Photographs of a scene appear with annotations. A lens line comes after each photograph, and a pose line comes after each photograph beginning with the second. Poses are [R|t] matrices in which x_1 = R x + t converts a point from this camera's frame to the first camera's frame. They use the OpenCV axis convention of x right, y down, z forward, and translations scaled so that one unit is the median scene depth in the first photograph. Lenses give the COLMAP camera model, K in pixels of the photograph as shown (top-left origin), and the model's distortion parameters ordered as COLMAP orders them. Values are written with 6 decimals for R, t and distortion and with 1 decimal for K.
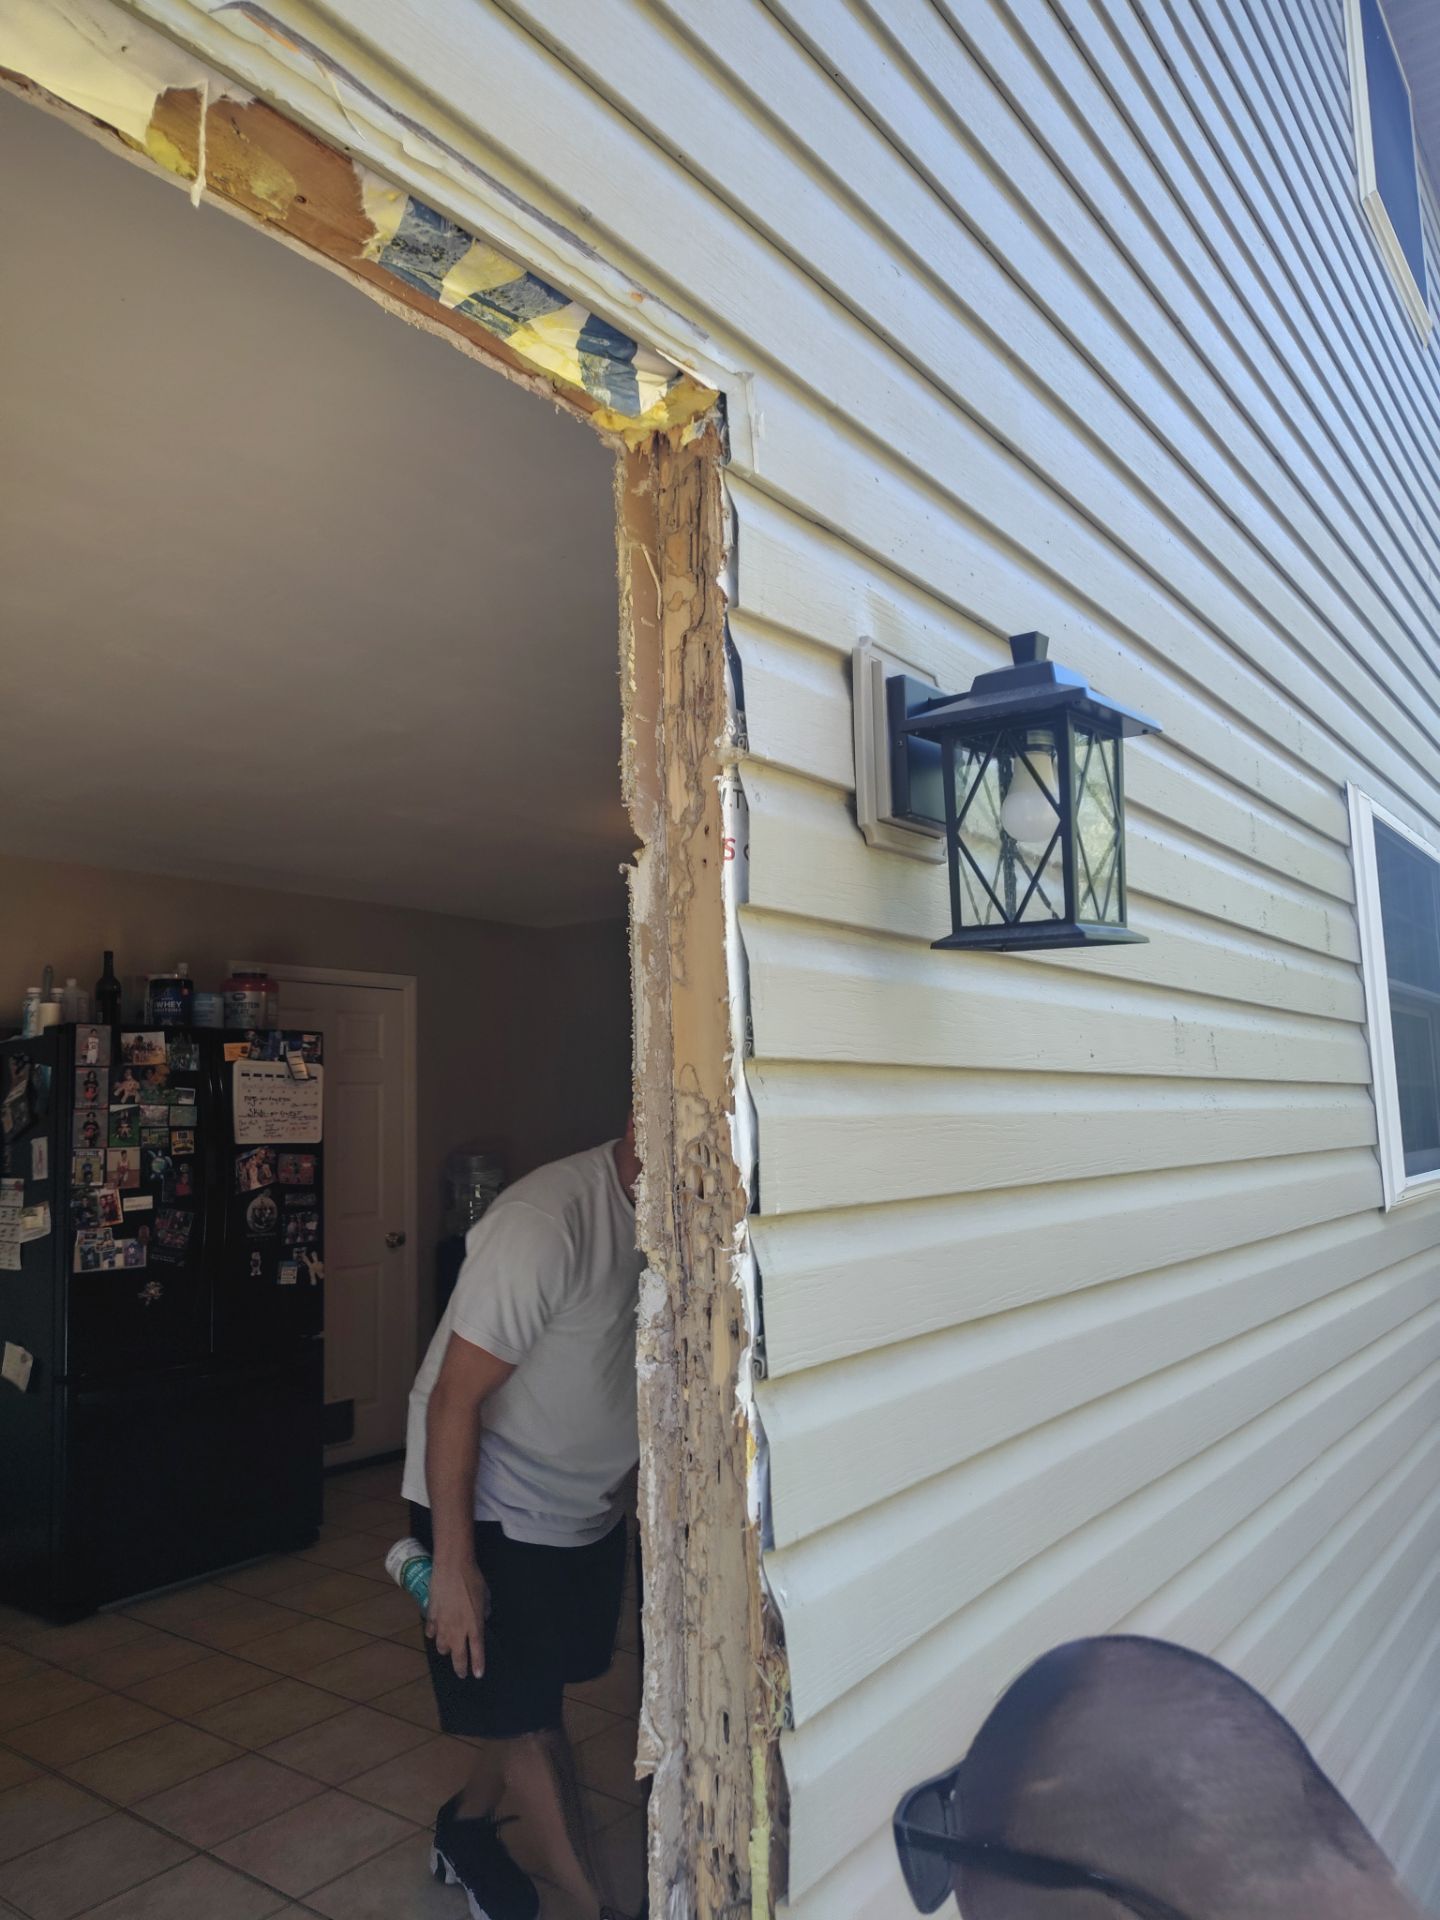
lens RADIAL K [[1327.7, 0, 720.0], [0, 1327.7, 960.0], [0, 0, 1]] dist [0.028387, -0.052132]
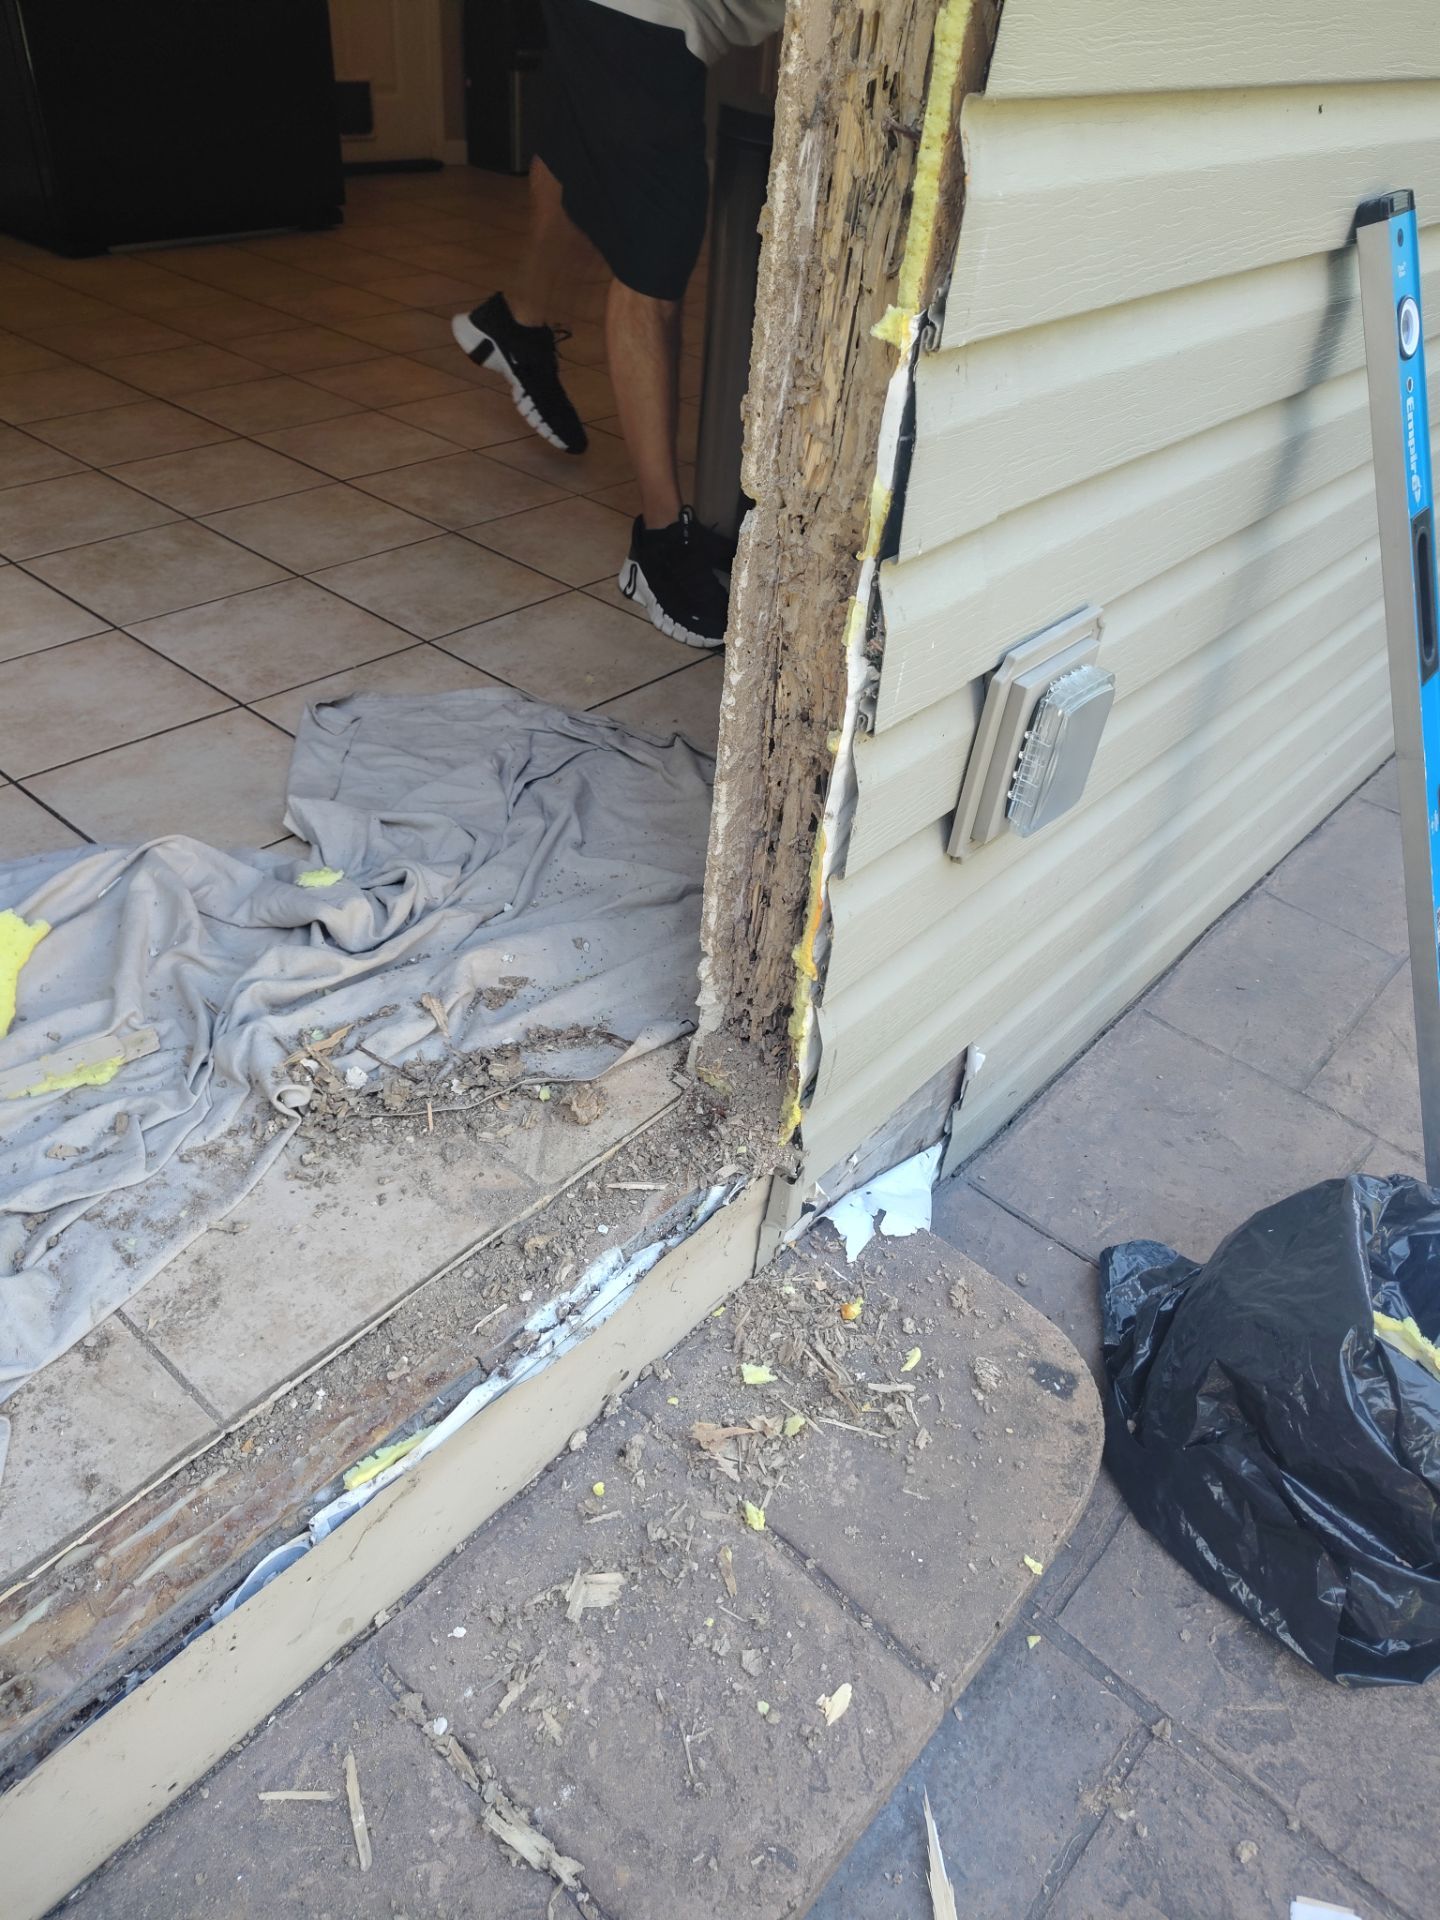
lens RADIAL K [[1327.7, 0, 720.0], [0, 1327.7, 960.0], [0, 0, 1]] dist [0.028387, -0.052132]
pose [[0.992761, 0.117835, 0.023261, -0.028682], [-0.098381, 0.686673, 0.720278, 0.305410], [0.068901, -0.717352, 0.693295, 0.100800]]
